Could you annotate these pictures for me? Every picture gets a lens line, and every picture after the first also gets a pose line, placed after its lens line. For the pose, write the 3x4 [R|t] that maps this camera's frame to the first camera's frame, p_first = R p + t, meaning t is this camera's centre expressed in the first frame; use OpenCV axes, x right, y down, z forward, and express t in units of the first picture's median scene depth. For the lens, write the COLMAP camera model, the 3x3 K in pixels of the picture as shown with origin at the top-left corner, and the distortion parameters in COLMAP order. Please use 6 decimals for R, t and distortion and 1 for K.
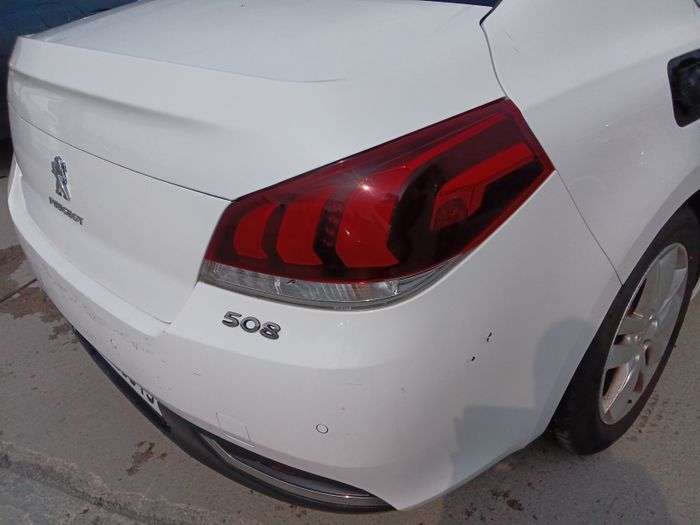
lens RADIAL K [[546.1, 0, 350.5], [0, 546.1, 277.4], [0, 0, 1]] dist [0.101254, -0.150724]
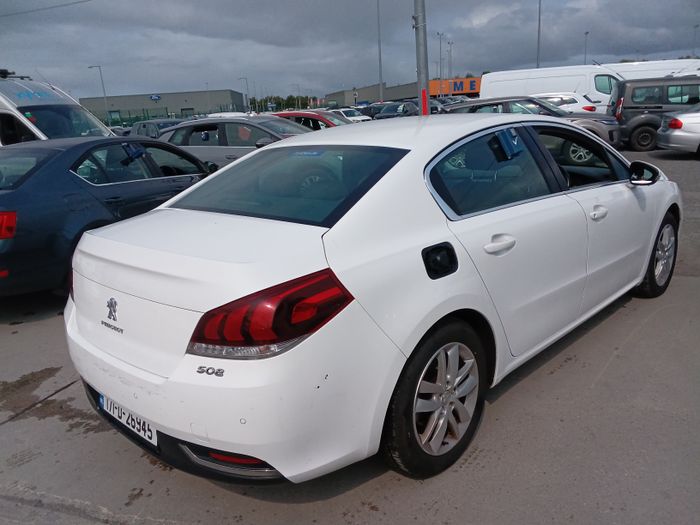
lens RADIAL K [[546.1, 0, 350.5], [0, 546.1, 277.4], [0, 0, 1]] dist [0.101254, -0.150724]
pose [[0.998973, -0.008769, 0.044455, 0.189914], [0.020378, 0.963224, -0.267925, 0.226778], [-0.040471, 0.268556, 0.962414, -0.828295]]
